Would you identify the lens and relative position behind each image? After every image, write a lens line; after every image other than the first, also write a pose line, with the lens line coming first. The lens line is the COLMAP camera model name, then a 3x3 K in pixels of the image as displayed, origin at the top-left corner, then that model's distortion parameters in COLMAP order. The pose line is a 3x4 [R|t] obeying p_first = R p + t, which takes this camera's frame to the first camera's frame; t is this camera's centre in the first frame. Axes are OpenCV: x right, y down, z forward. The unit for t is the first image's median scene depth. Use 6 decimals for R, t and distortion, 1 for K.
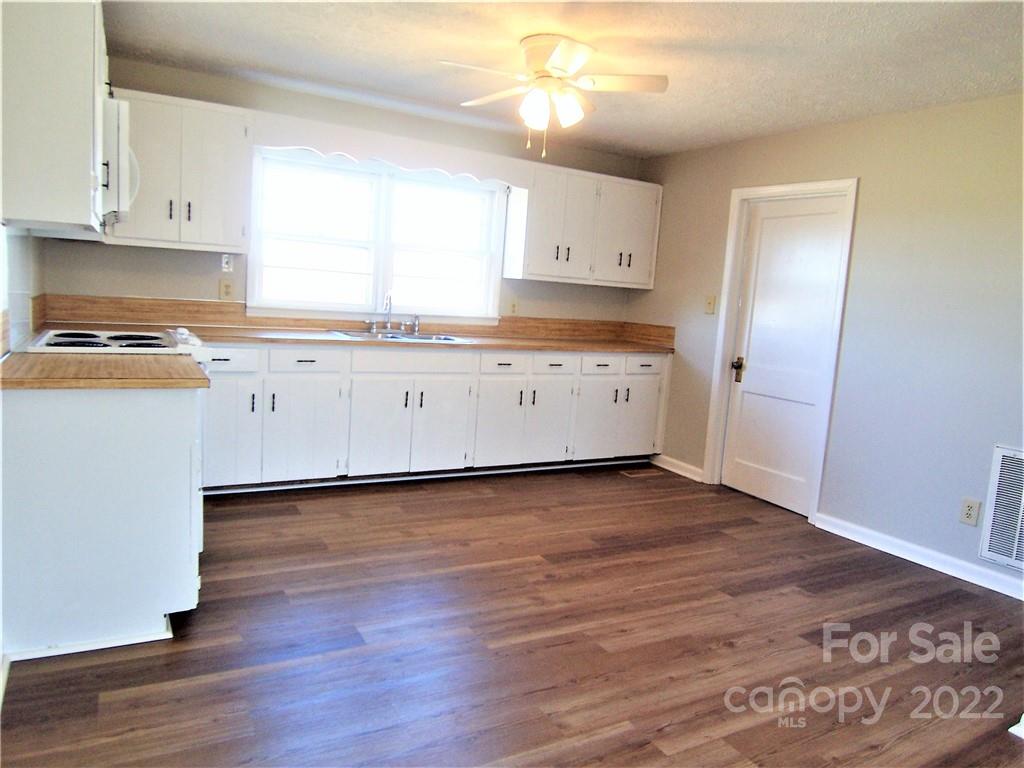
lens RADIAL K [[687.6, 0, 514.0], [0, 687.6, 381.4], [0, 0, 1]] dist [-0.001671, -0.057316]
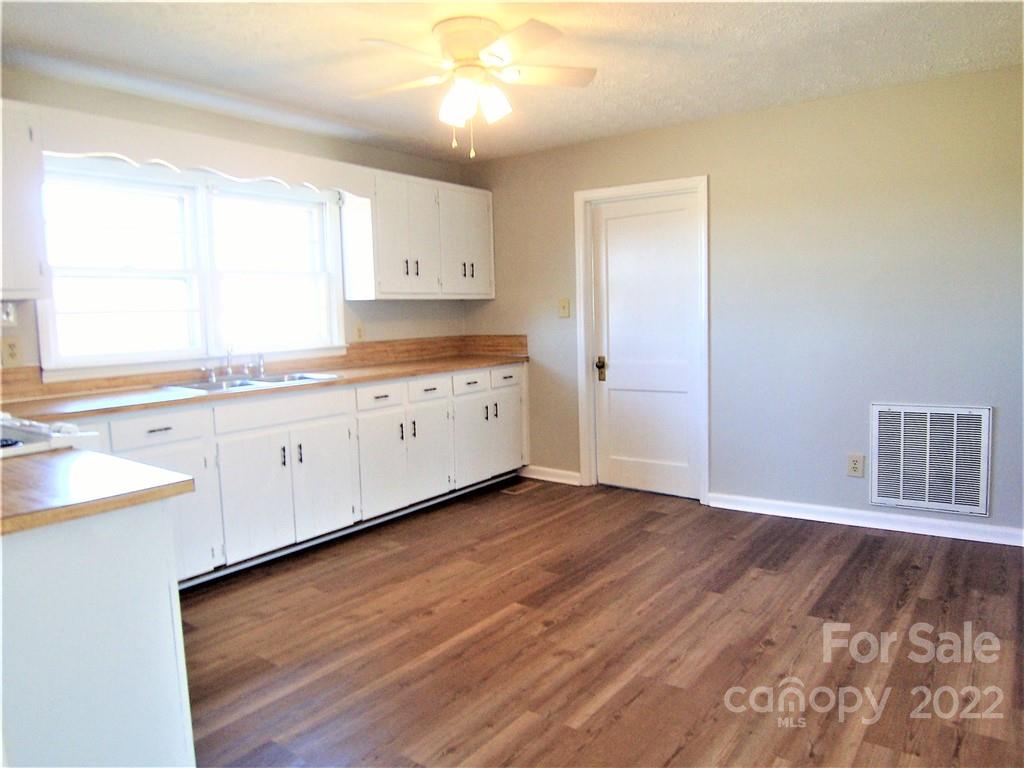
lens RADIAL K [[687.6, 0, 514.0], [0, 687.6, 381.4], [0, 0, 1]] dist [-0.001671, -0.057316]
pose [[0.910801, -0.136496, 0.389629, -0.213128], [0.143990, 0.989528, 0.010061, -0.030984], [-0.386923, 0.046939, 0.920917, 0.131880]]
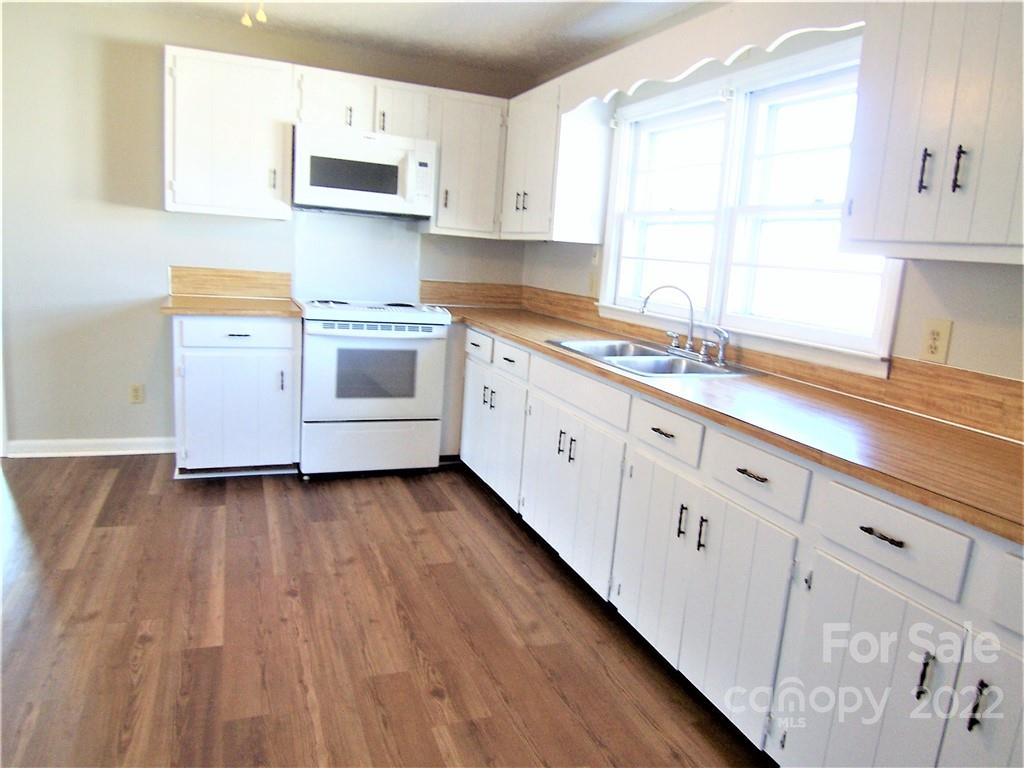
lens RADIAL K [[687.6, 0, 514.0], [0, 687.6, 381.4], [0, 0, 1]] dist [-0.001671, -0.057316]
pose [[-0.124319, 0.106390, -0.986522, 0.487513], [-0.206872, 0.969607, 0.130635, -0.106252], [0.970437, 0.220324, -0.098532, 1.005494]]
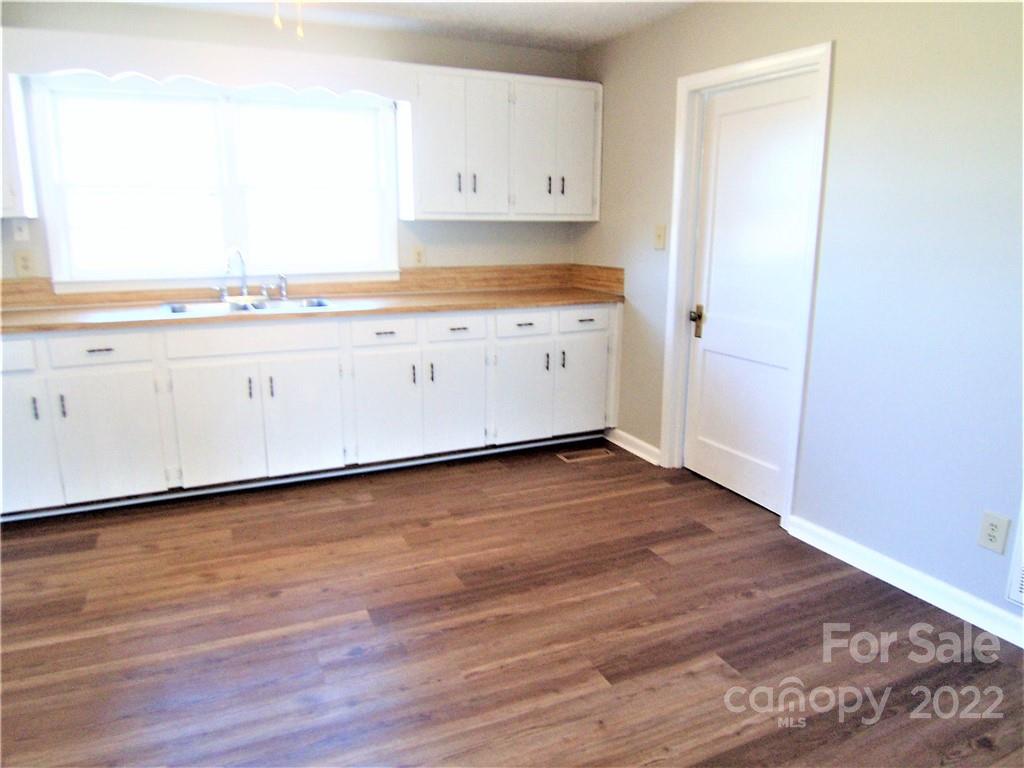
lens RADIAL K [[687.6, 0, 514.0], [0, 687.6, 381.4], [0, 0, 1]] dist [-0.001671, -0.057316]
pose [[0.995297, -0.048133, -0.084062, 0.208091], [0.055520, 0.994583, 0.087875, -0.032963], [0.079377, -0.092129, 0.992578, 0.246953]]
